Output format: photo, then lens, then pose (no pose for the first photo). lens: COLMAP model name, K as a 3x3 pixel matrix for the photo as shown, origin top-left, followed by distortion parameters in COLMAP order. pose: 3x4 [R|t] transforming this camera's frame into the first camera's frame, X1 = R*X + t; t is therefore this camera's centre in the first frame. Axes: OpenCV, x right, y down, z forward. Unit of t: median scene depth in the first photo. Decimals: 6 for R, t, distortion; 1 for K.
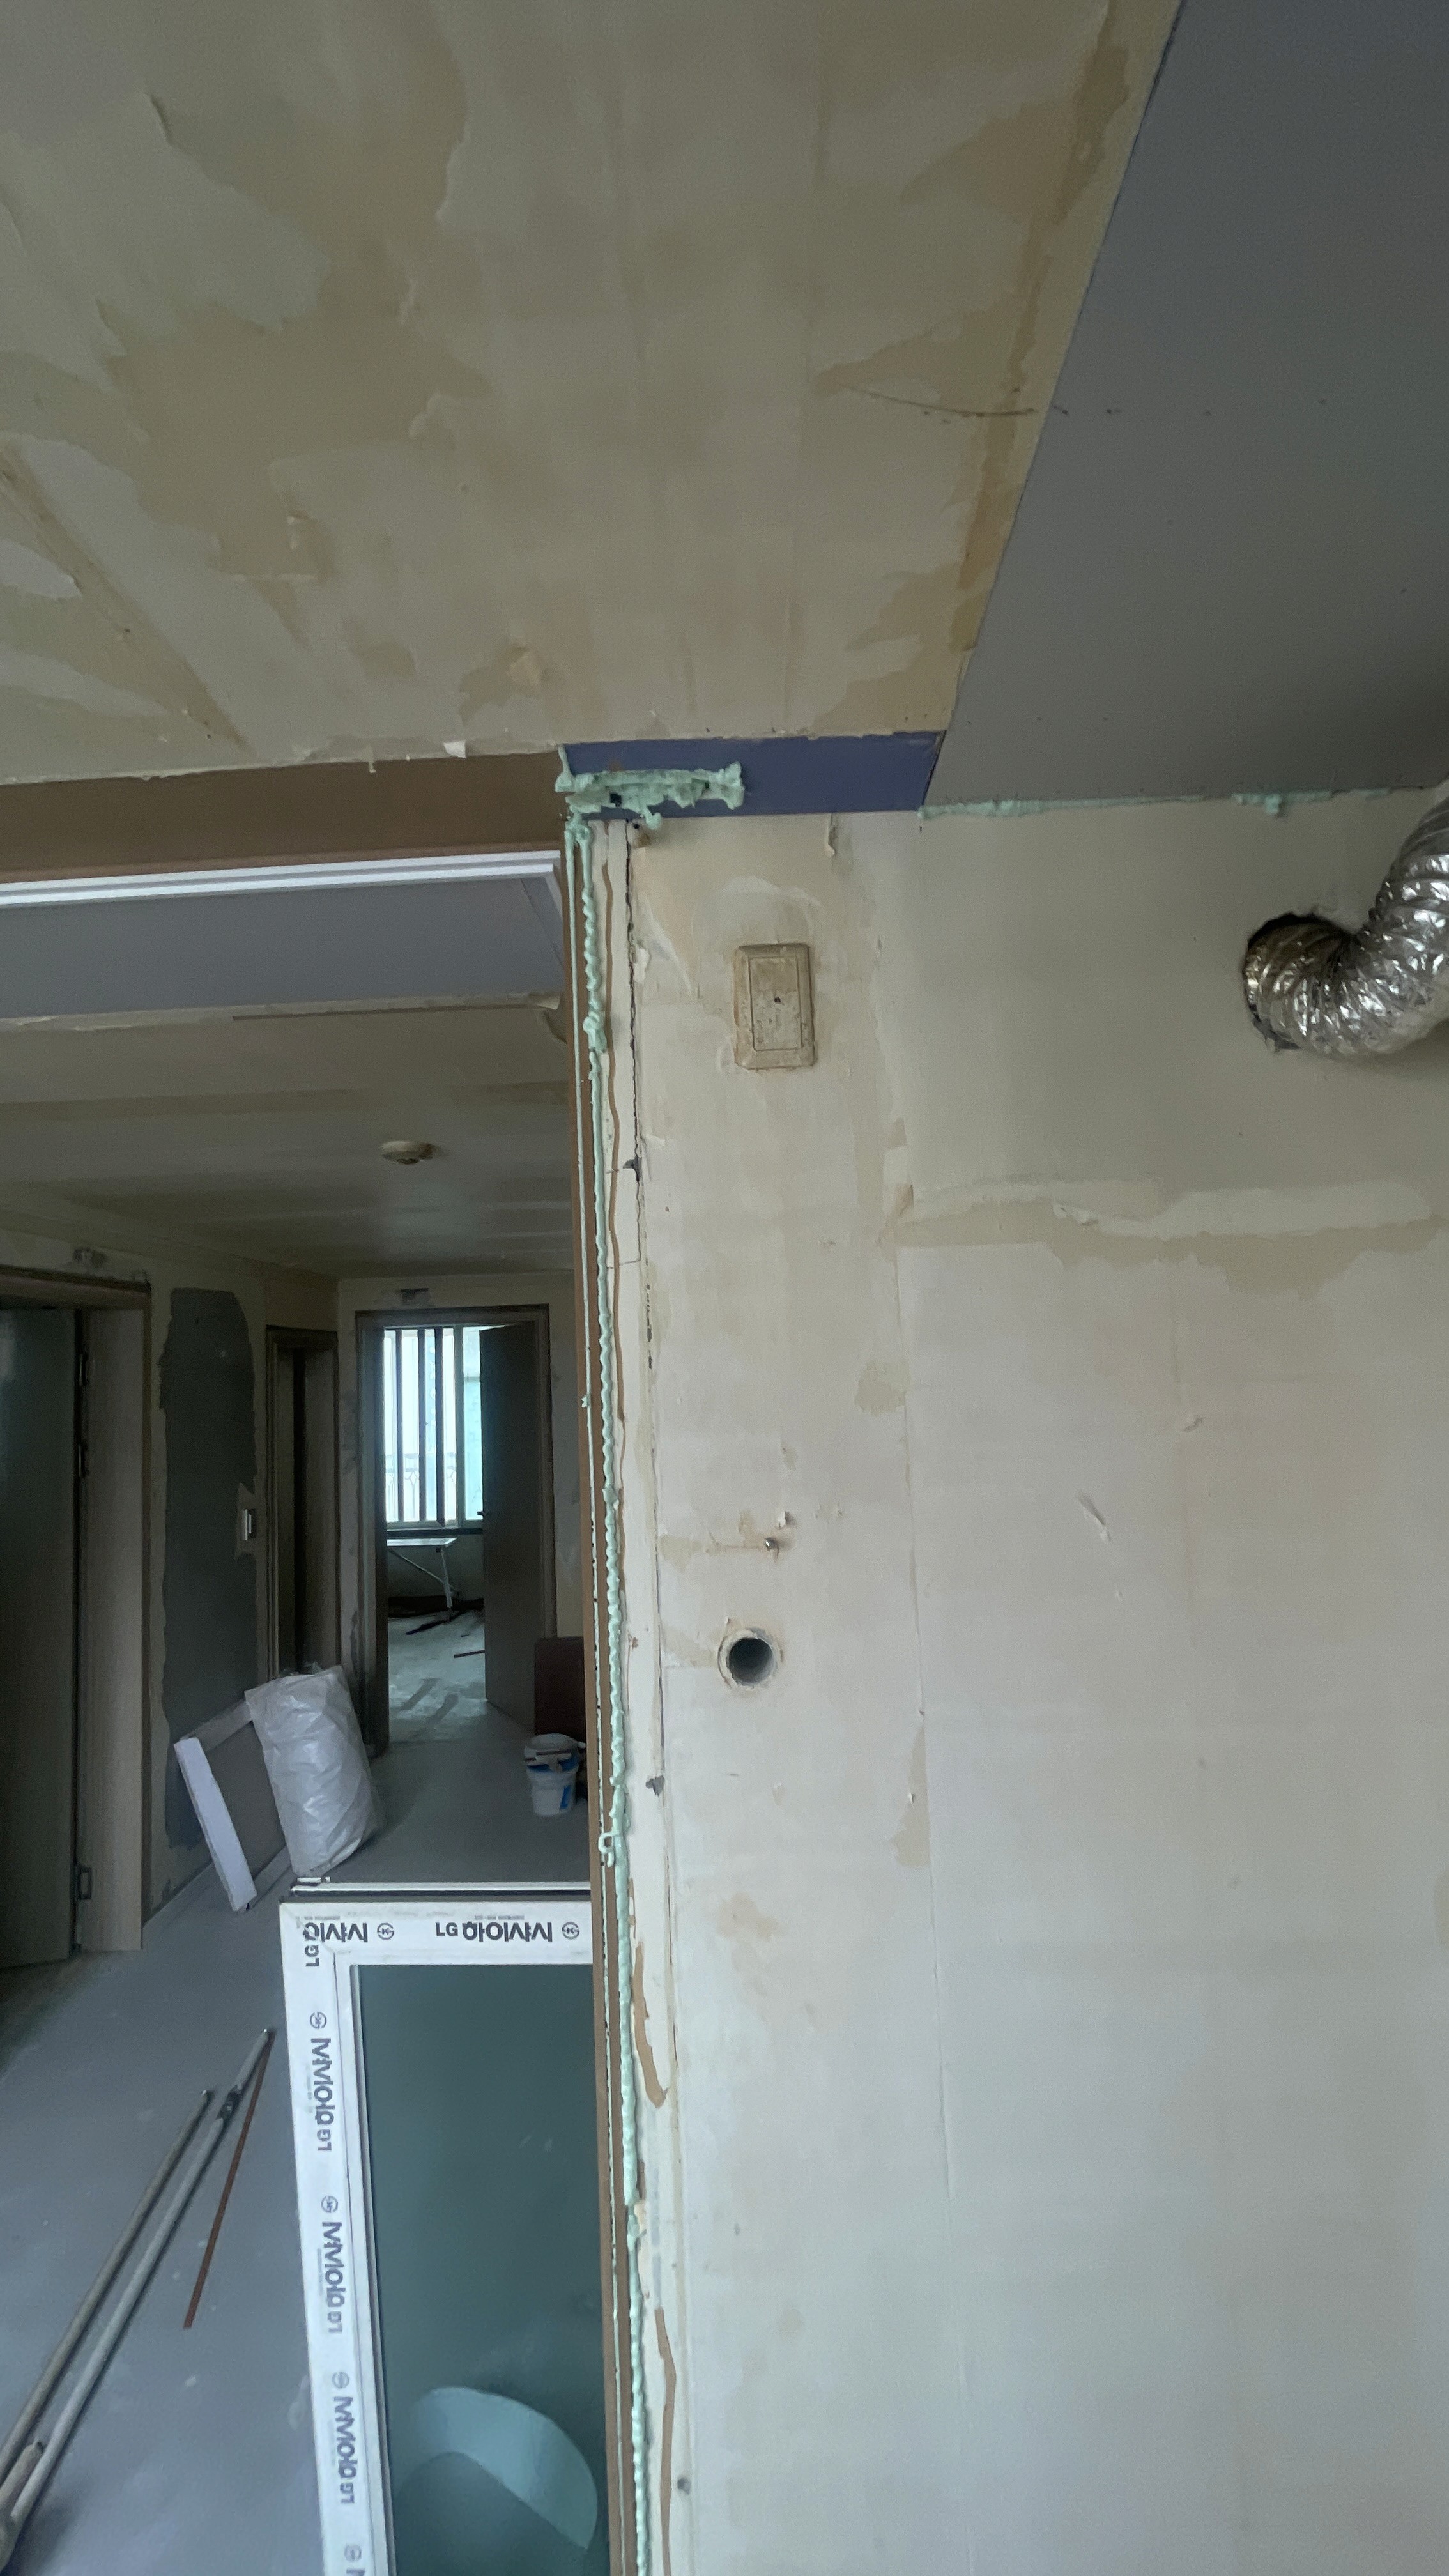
lens RADIAL K [[1028.0, 0, 727.0], [0, 1028.0, 1273.8], [0, 0, 1]] dist [-0.003860, 0.000399]
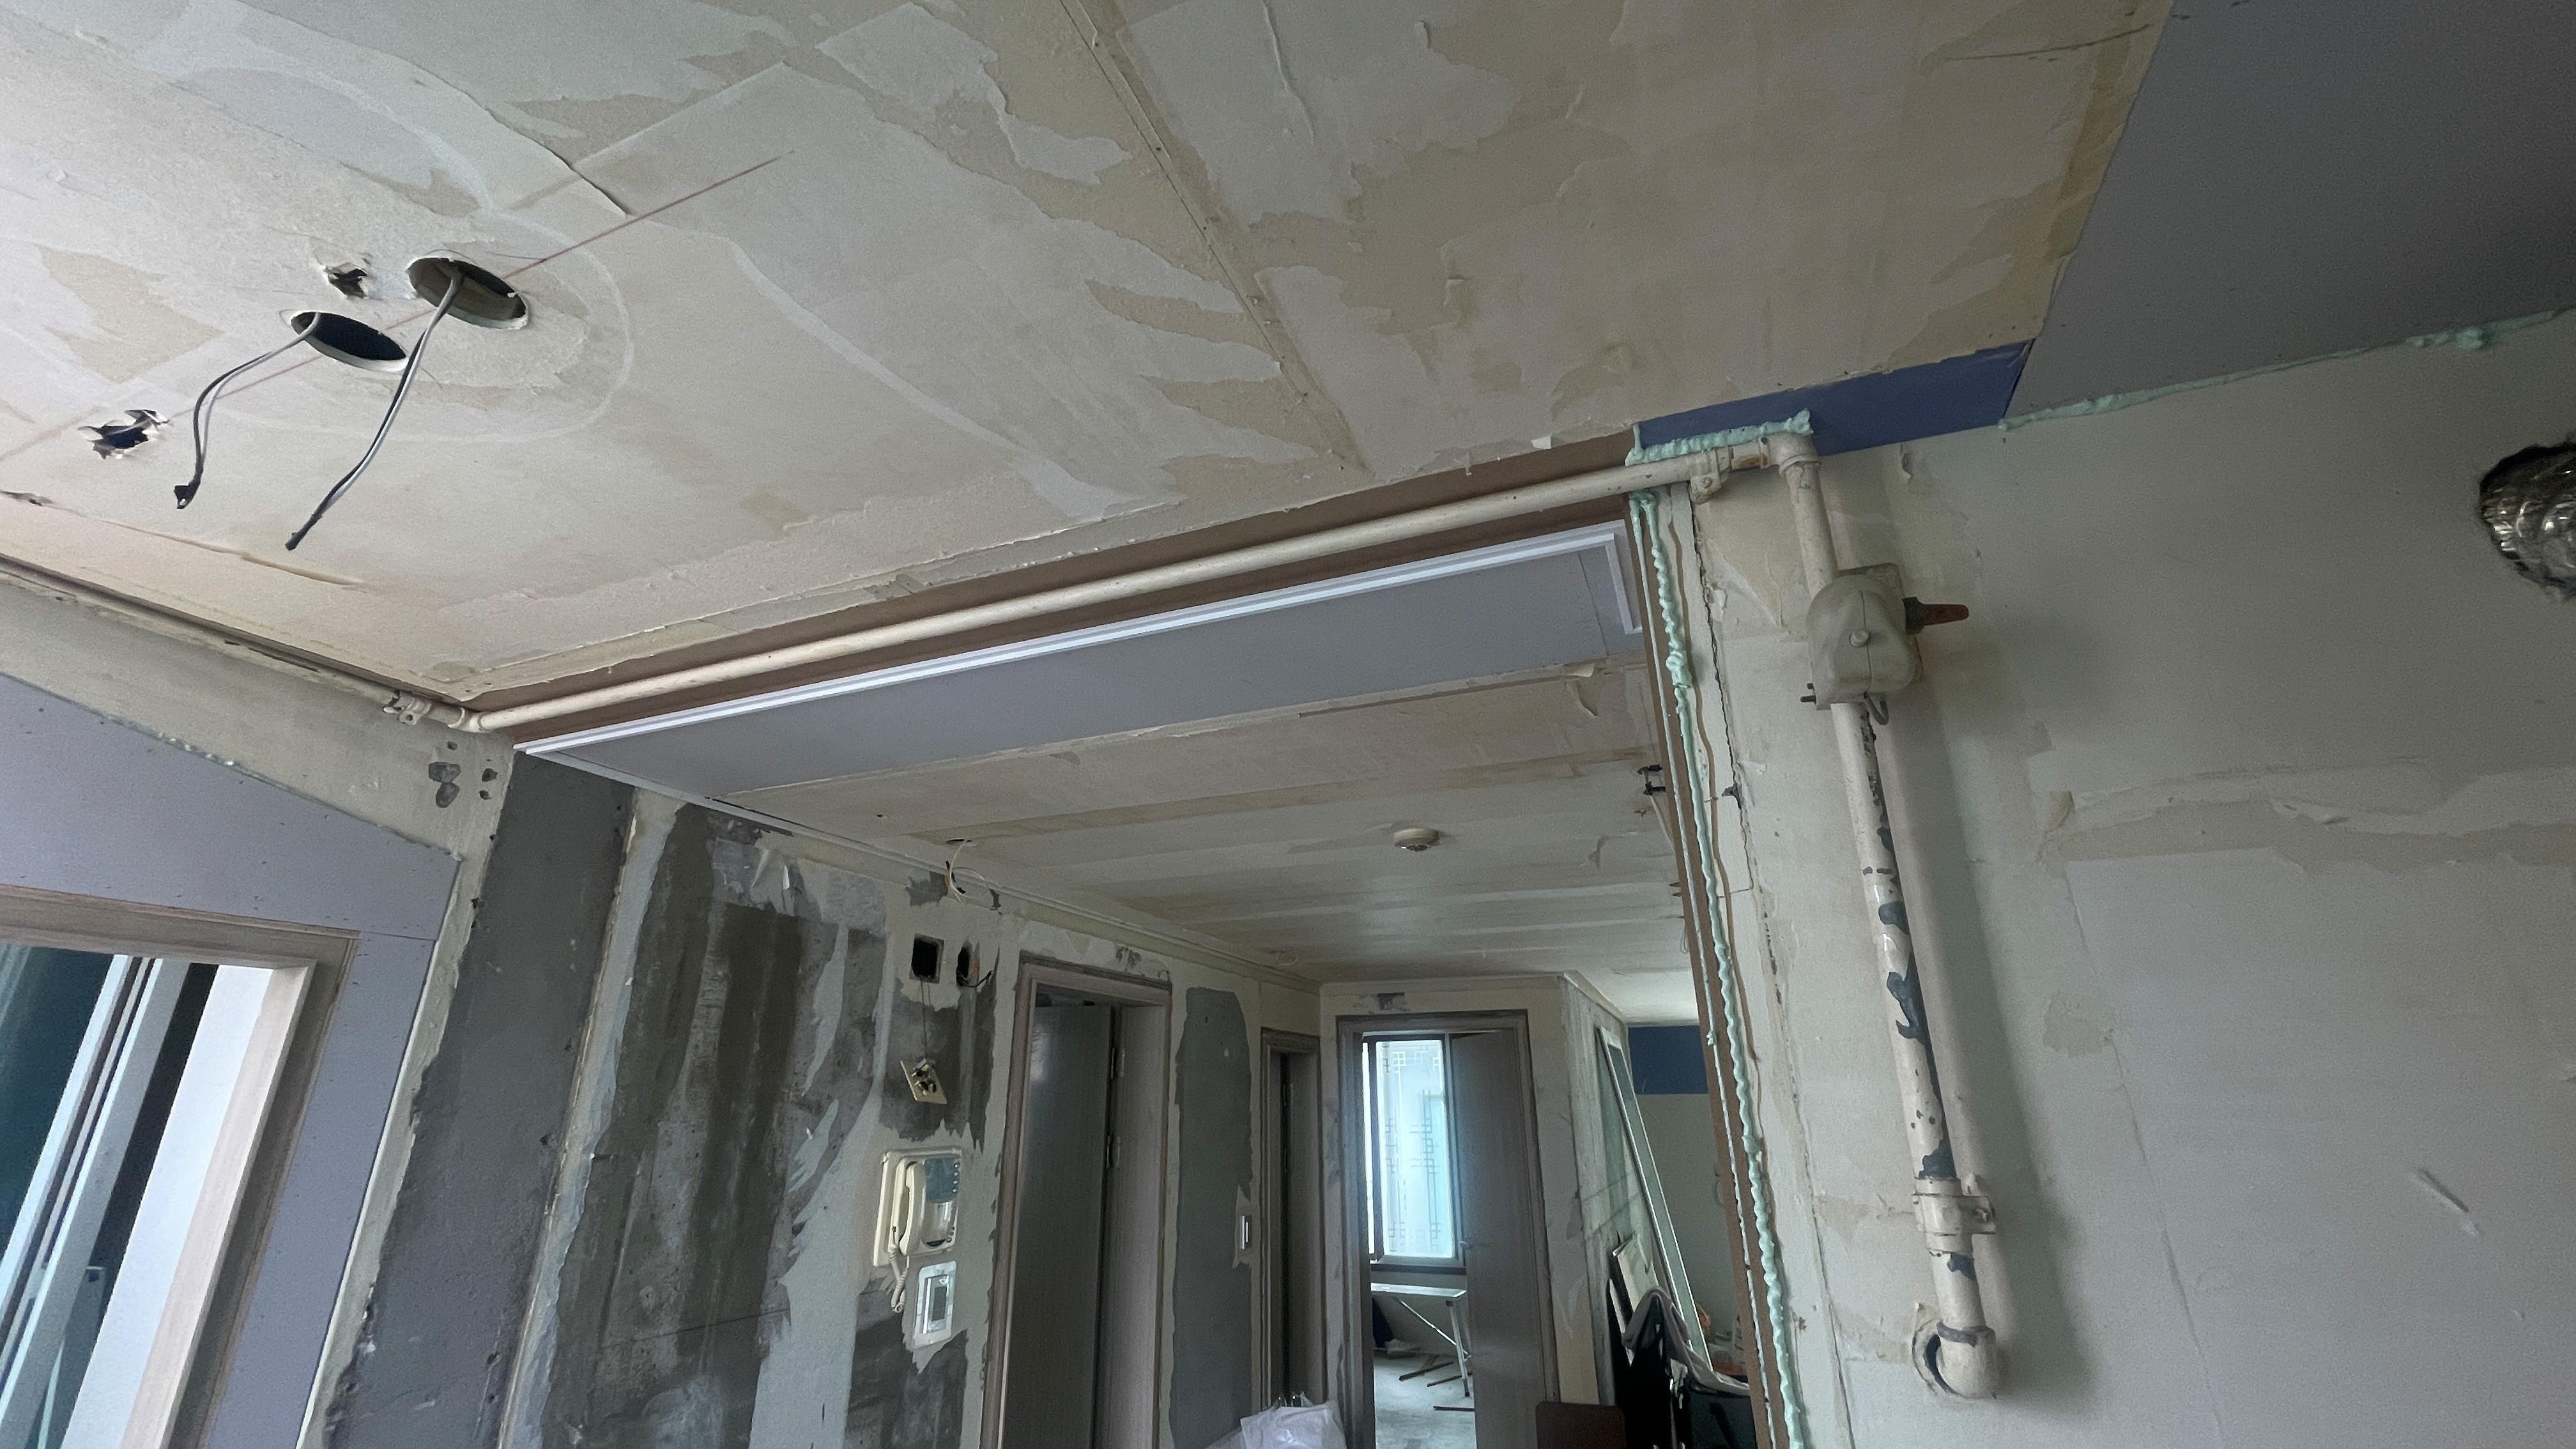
lens RADIAL K [[1028.0, 0, 1293.4], [0, 1028.0, 724.0], [0, 0, 1]] dist [-0.003860, 0.000399]
pose [[0.937726, -0.091692, -0.335056, -0.151774], [0.002877, 0.966552, -0.256456, 0.084193], [0.347364, 0.239521, 0.906624, -0.067195]]
